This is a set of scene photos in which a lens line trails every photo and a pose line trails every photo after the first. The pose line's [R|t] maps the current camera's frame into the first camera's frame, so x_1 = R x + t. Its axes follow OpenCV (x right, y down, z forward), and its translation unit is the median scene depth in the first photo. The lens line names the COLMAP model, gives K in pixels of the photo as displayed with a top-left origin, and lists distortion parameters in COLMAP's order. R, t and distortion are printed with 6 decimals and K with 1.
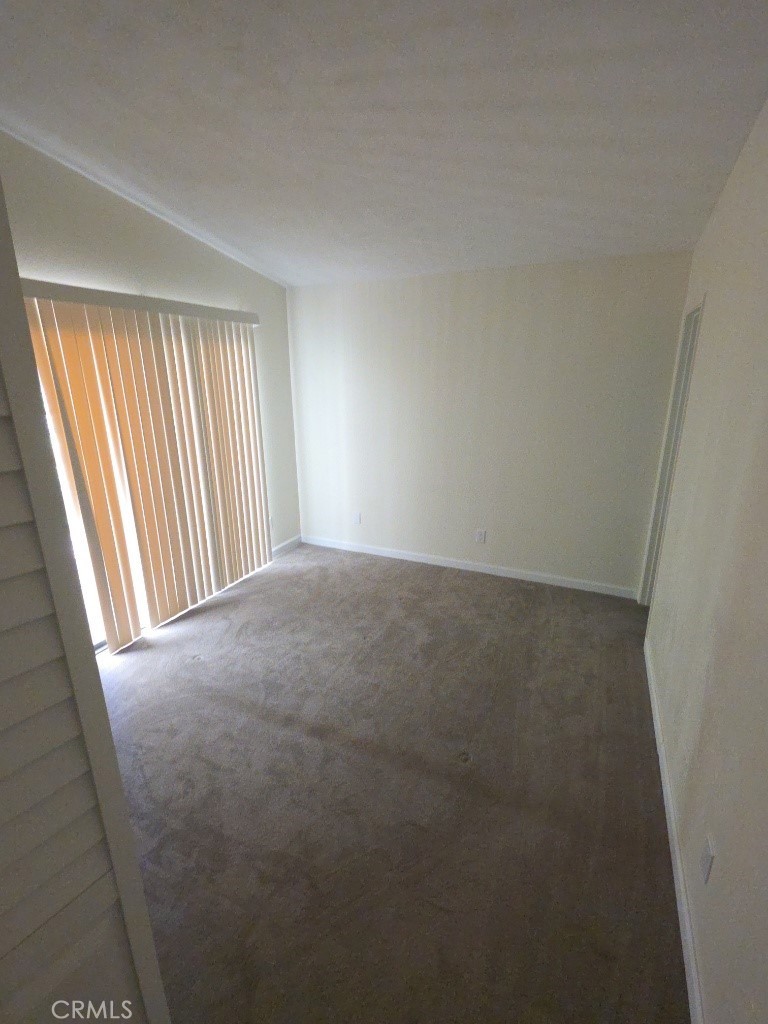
lens RADIAL K [[461.4, 0, 384.0], [0, 461.4, 512.0], [0, 0, 1]] dist [0.002422, 0.000268]
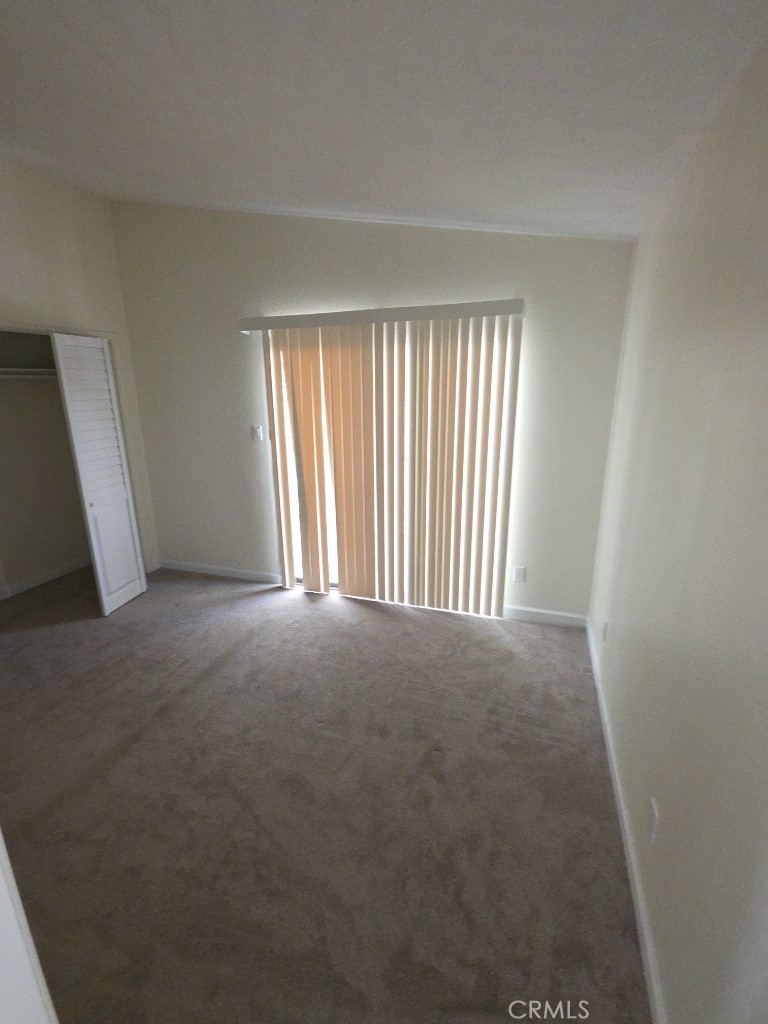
lens RADIAL K [[461.4, 0, 384.0], [0, 461.4, 512.0], [0, 0, 1]] dist [0.002422, 0.000268]
pose [[0.102692, 0.268117, -0.957898, 0.562079], [-0.277982, 0.932356, 0.231166, -0.238300], [0.955081, 0.242540, 0.170277, 0.814712]]
